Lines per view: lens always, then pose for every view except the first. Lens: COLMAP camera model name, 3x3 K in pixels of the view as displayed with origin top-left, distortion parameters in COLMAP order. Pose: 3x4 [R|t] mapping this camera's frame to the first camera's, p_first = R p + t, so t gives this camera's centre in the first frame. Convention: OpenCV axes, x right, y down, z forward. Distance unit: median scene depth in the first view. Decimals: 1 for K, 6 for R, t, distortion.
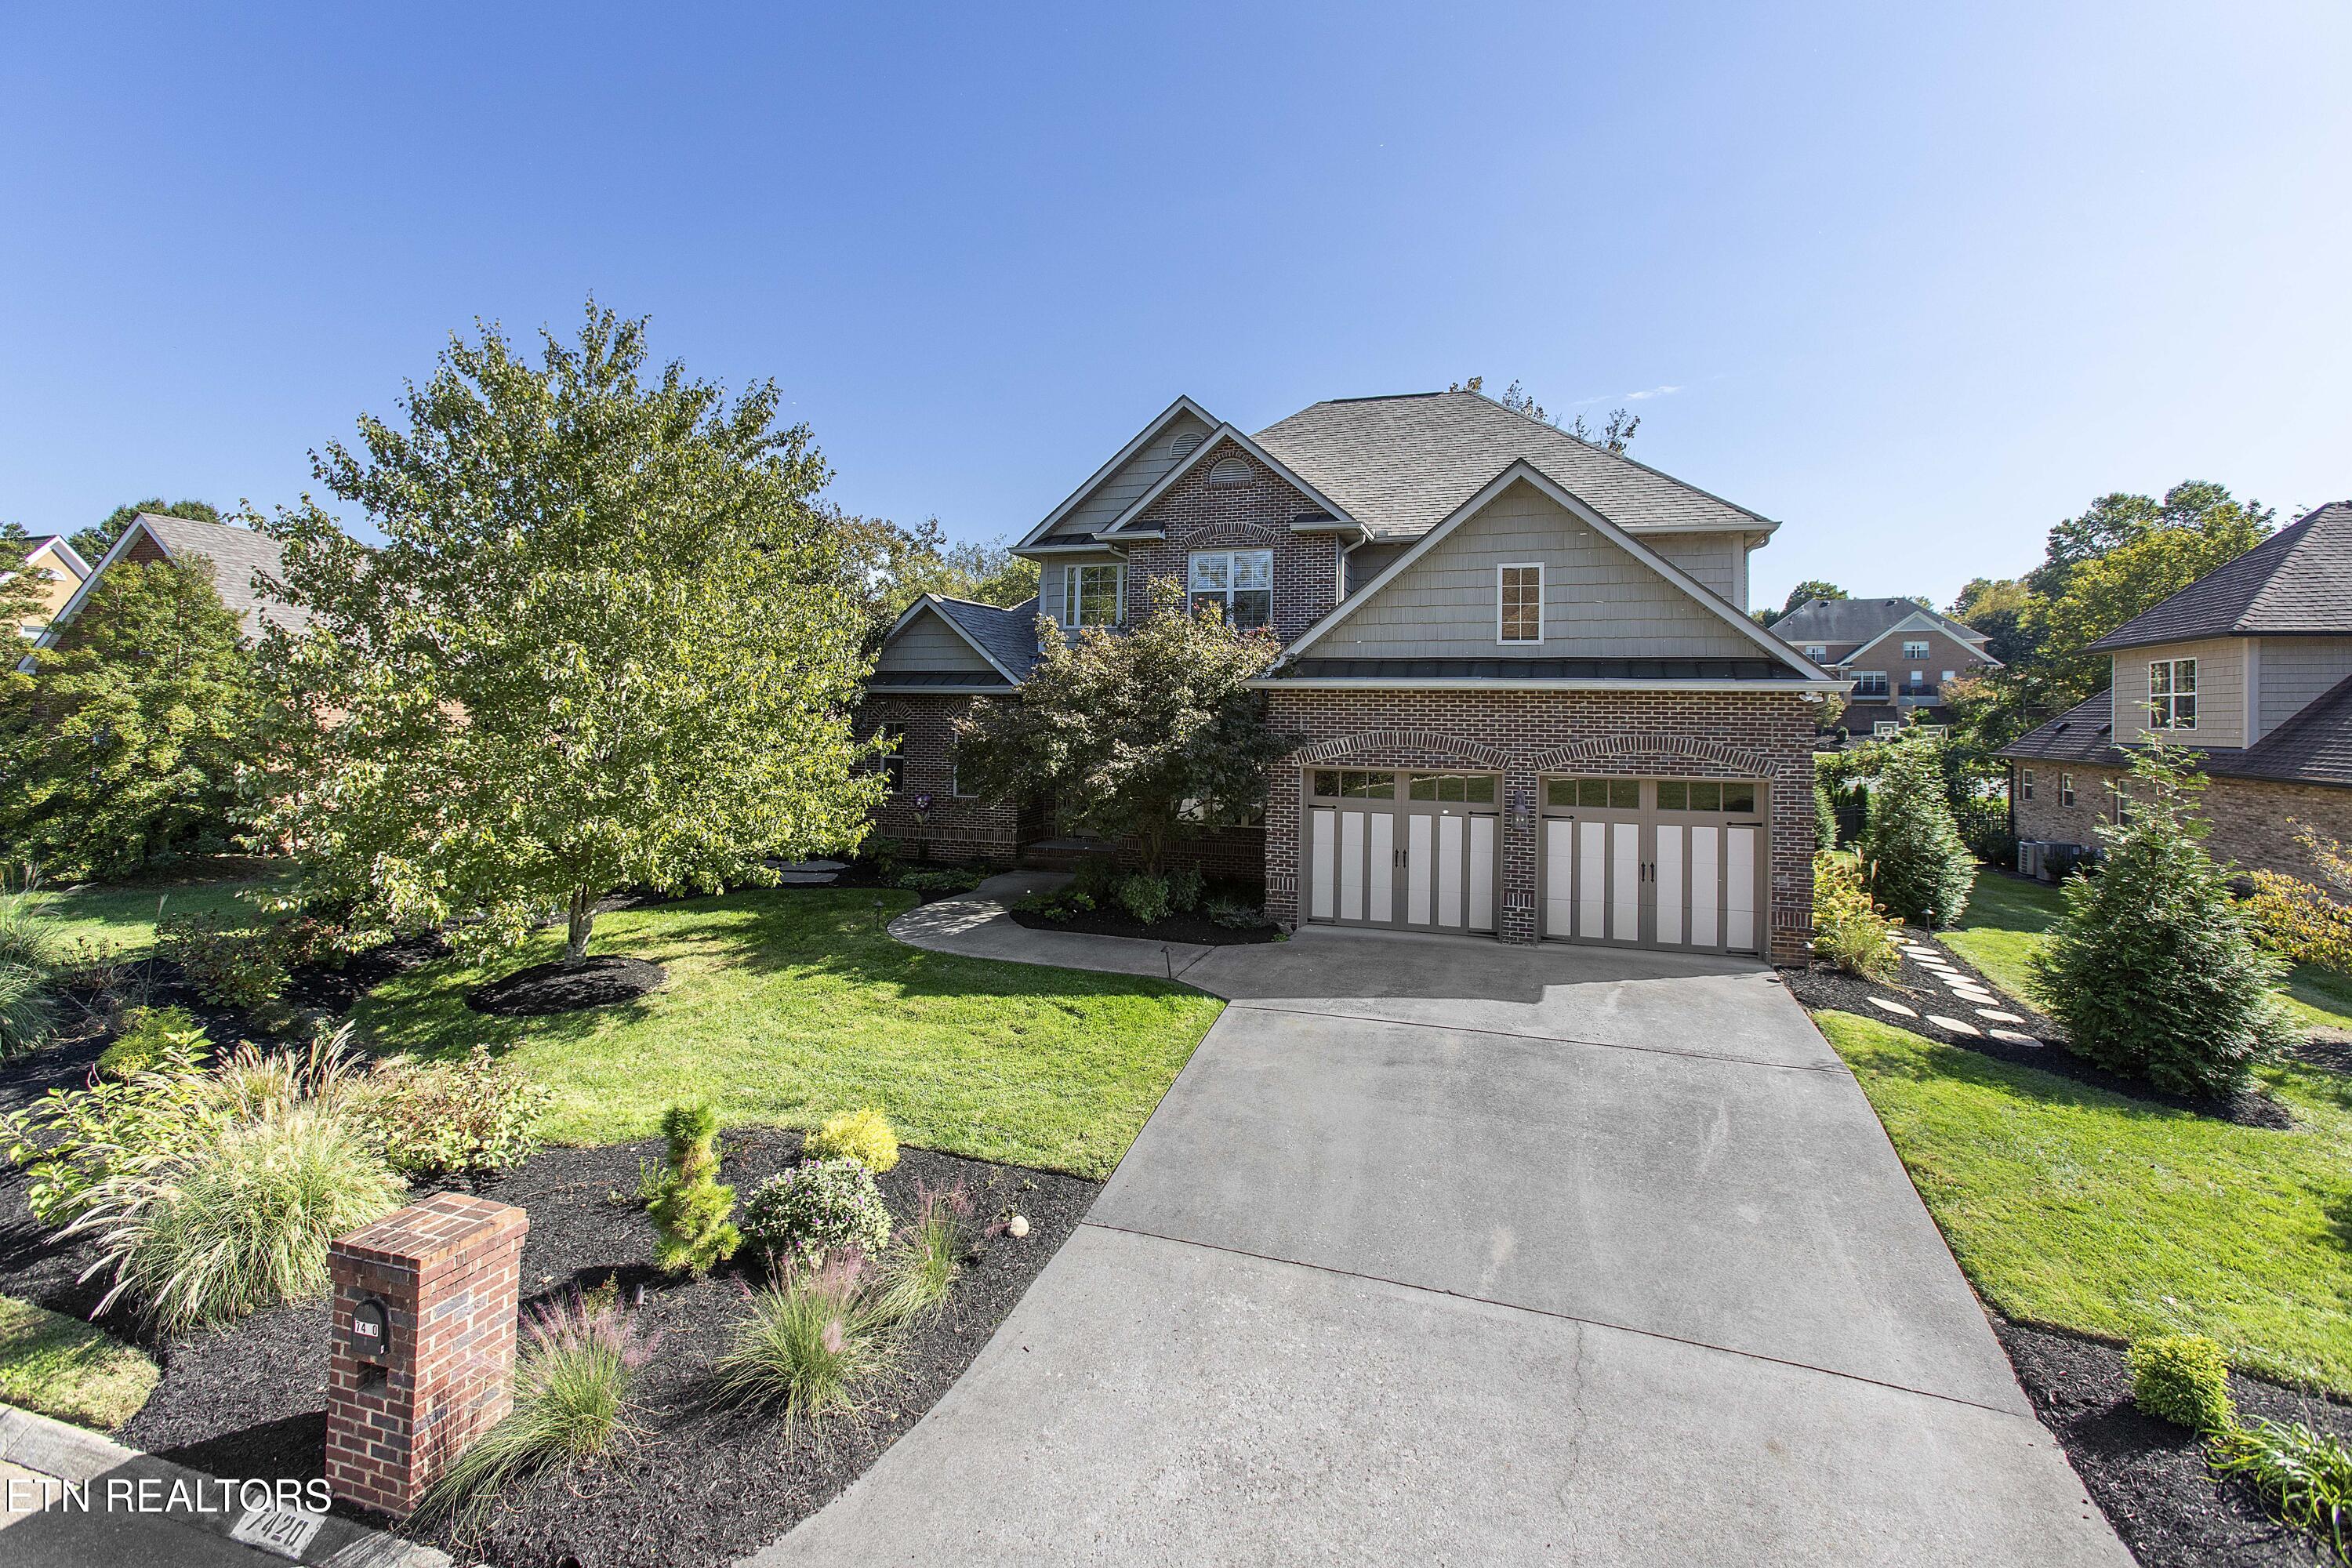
lens RADIAL K [[1063.1, 0, 1176.7], [0, 1063.1, 723.6], [0, 0, 1]] dist [-0.009048, 0.008938]
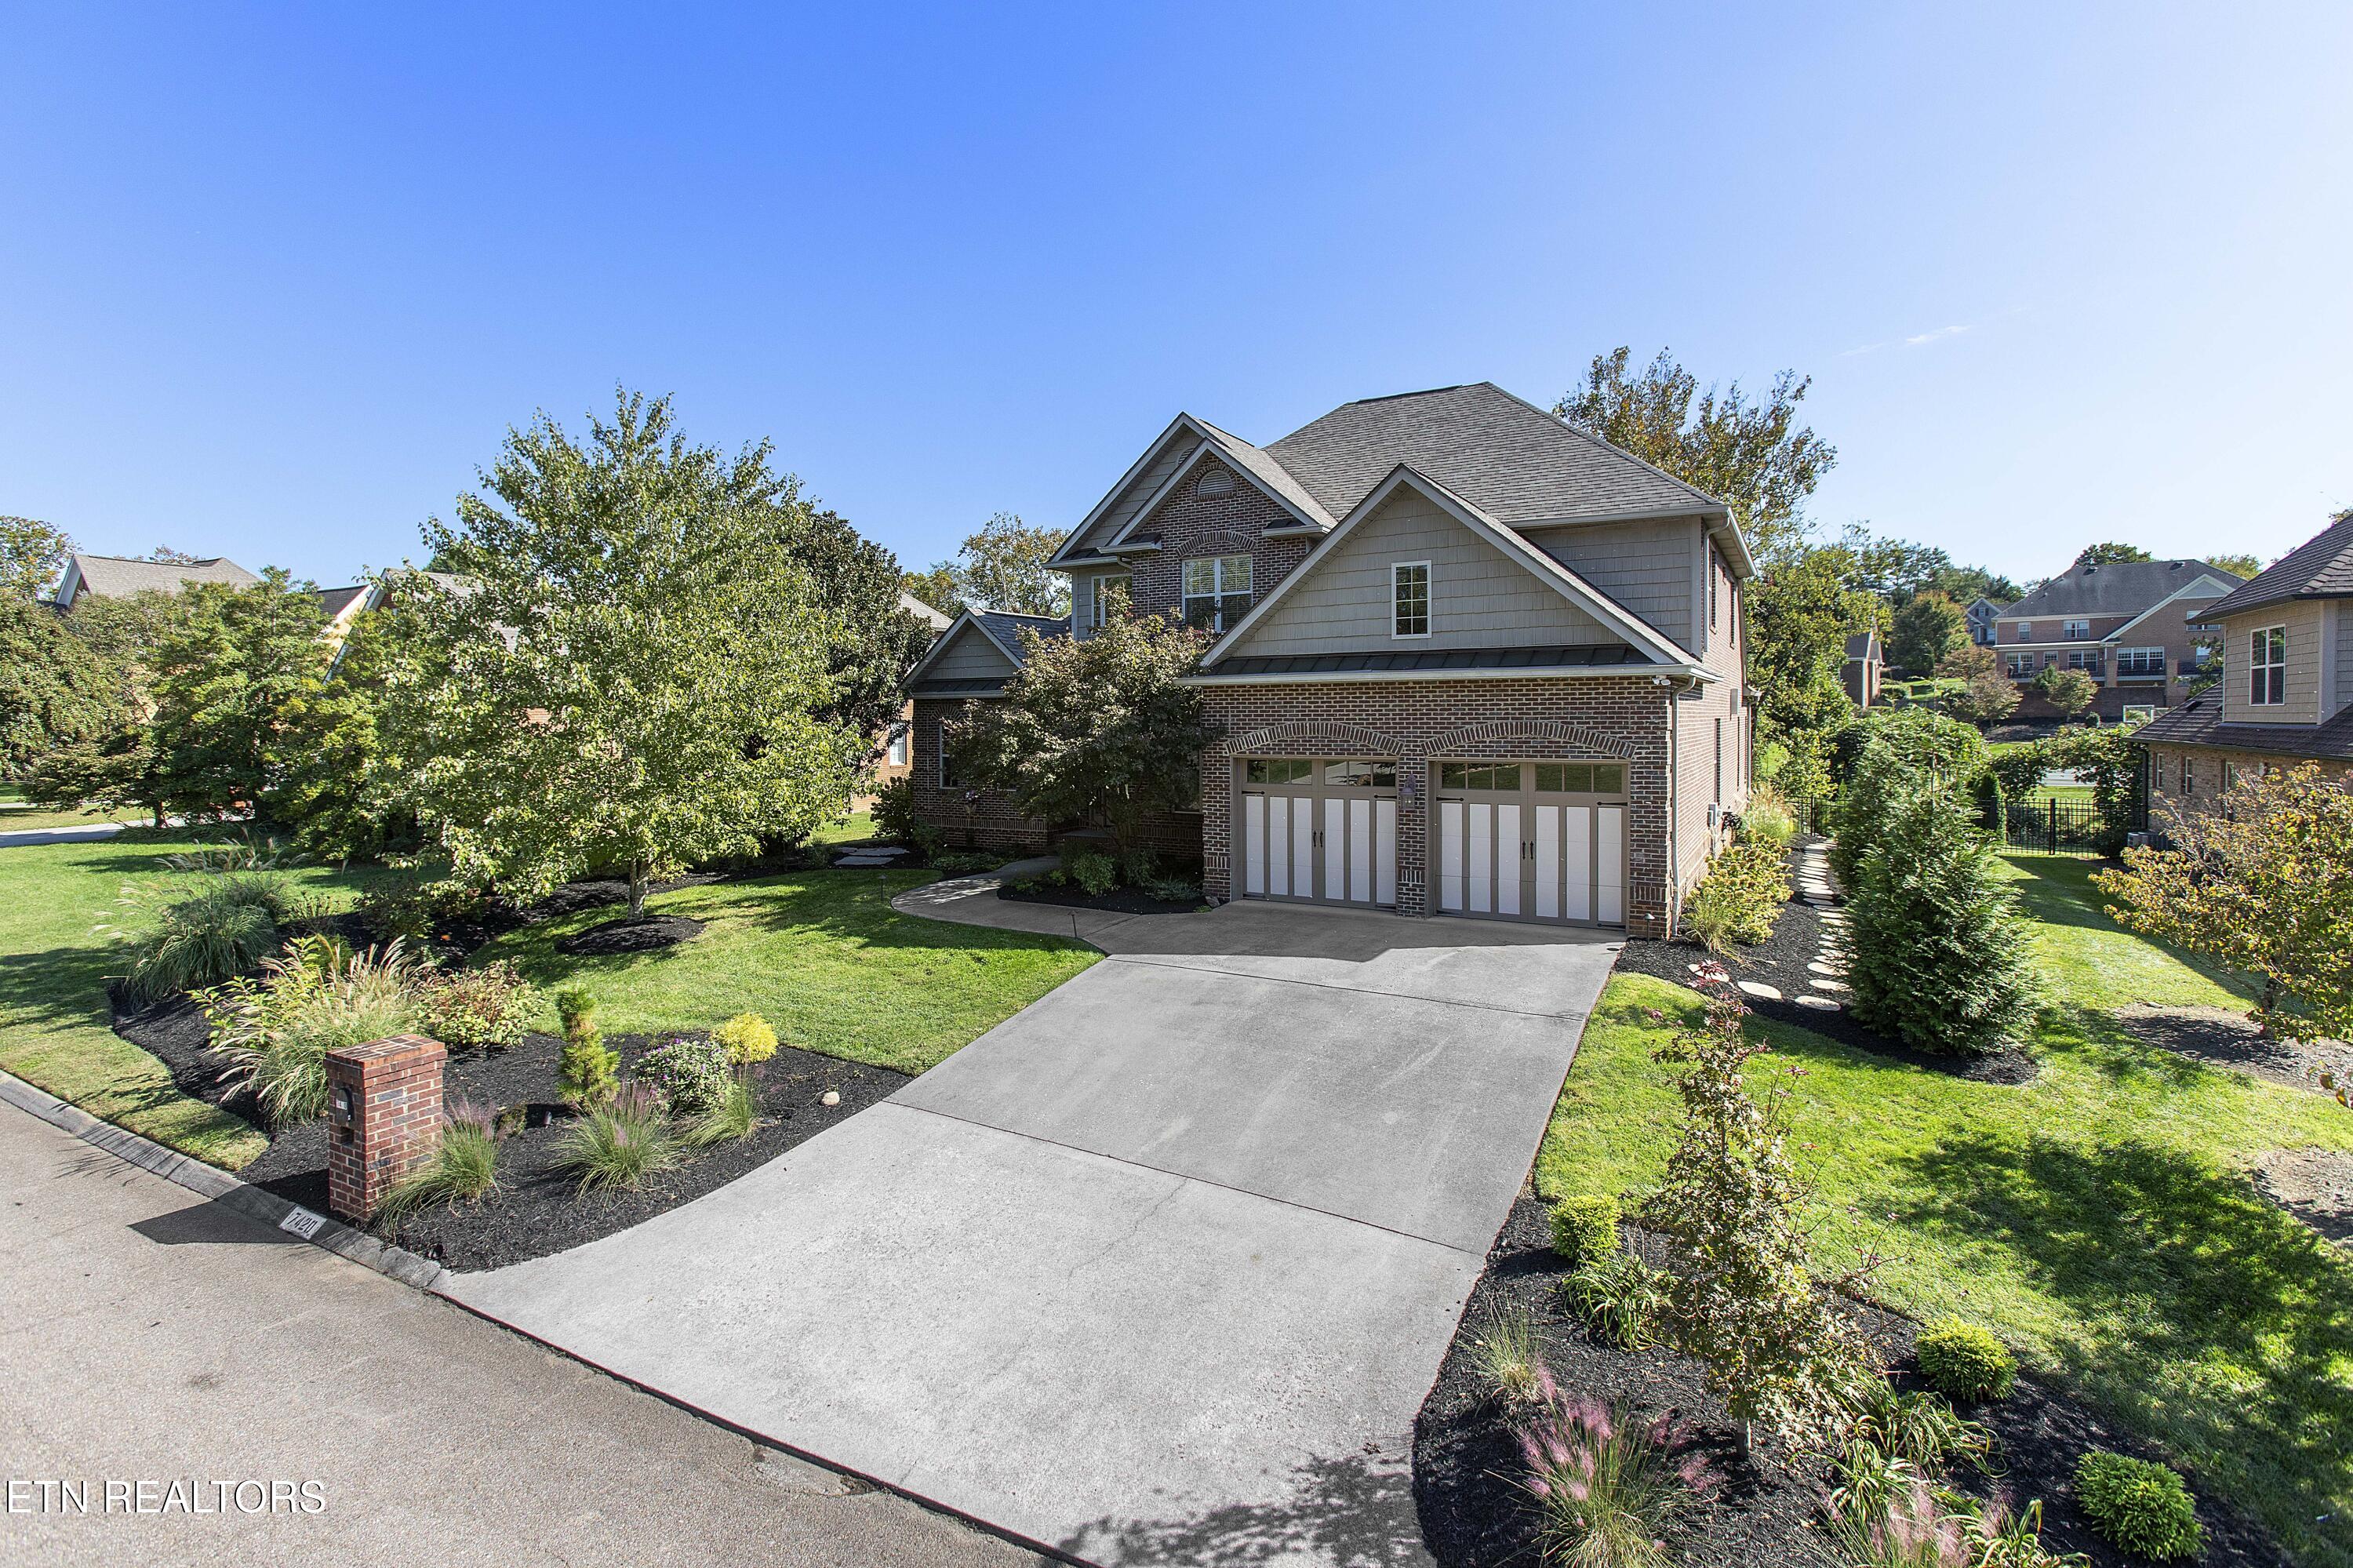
lens RADIAL K [[1094.4, 0, 1179.4], [0, 1094.4, 771.9], [0, 0, 1]] dist [-0.019565, 0.022014]
pose [[0.980551, -0.010588, -0.195979, 0.317773], [0.018635, 0.999055, 0.039261, 0.012641], [0.195378, -0.042150, 0.979822, -0.133485]]
